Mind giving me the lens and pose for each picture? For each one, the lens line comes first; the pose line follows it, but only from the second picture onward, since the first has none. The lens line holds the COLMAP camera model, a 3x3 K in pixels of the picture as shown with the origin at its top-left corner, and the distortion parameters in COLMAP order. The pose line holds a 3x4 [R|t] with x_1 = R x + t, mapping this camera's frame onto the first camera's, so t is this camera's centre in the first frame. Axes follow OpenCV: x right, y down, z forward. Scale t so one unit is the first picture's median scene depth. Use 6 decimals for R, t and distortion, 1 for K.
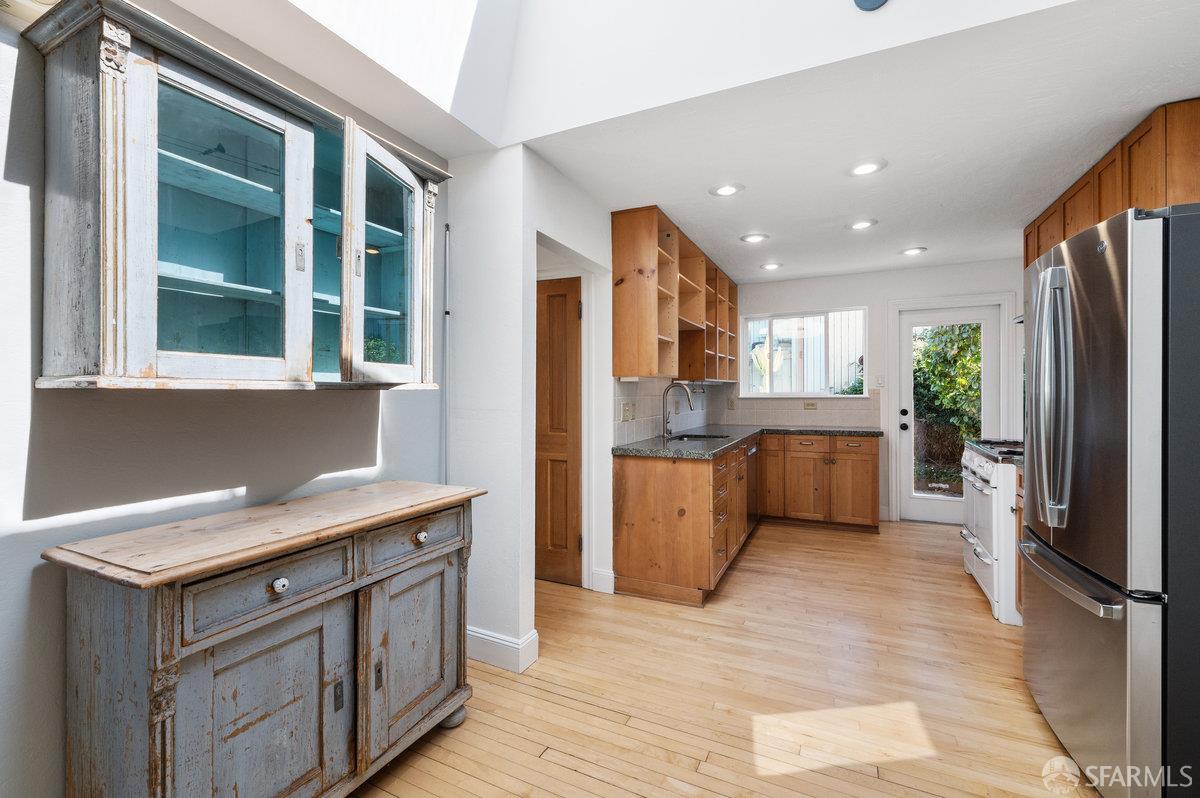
lens RADIAL K [[516.4, 0, 597.4], [0, 516.4, 393.6], [0, 0, 1]] dist [0.000330, -0.000303]
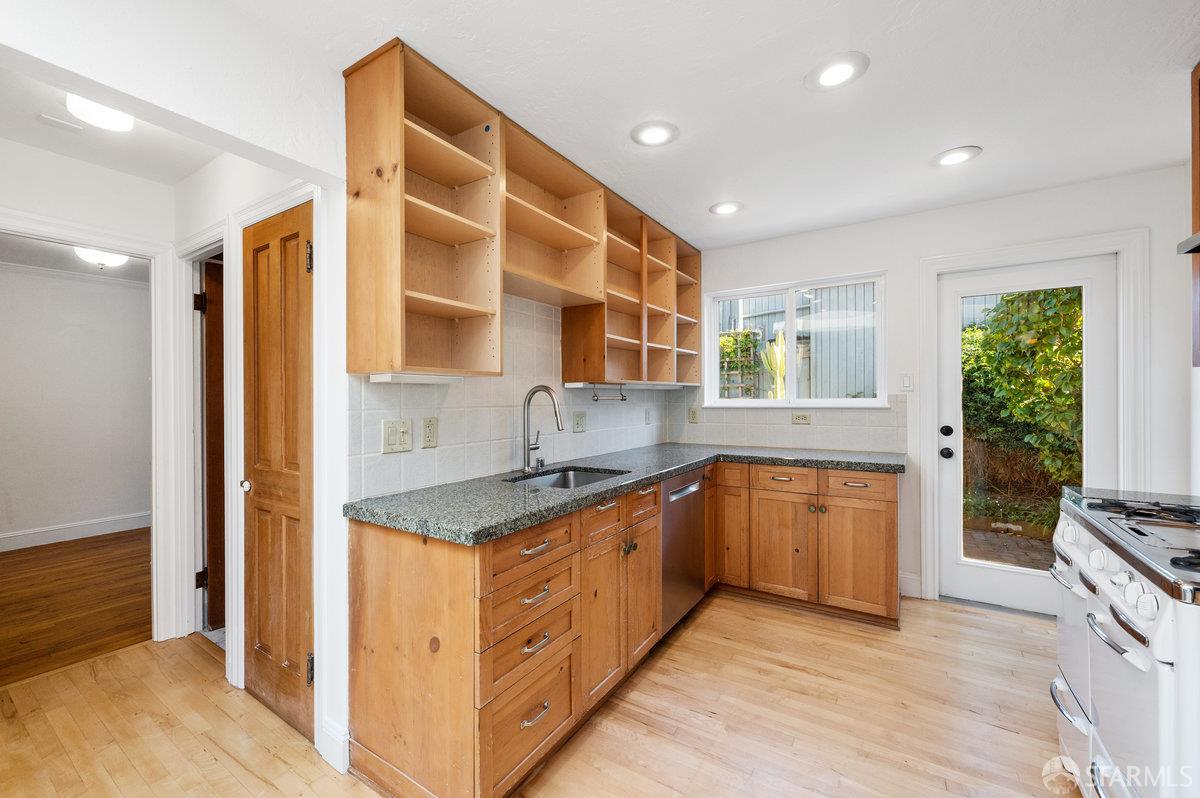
lens RADIAL K [[477.2, 0, 599.7], [0, 477.2, 398.7], [0, 0, 1]] dist [0.002183, 0.000384]
pose [[0.992347, -0.000349, -0.123481, 0.246638], [0.000376, 1.000000, 0.000193, -0.004139], [0.123481, -0.000238, 0.992347, 0.367908]]
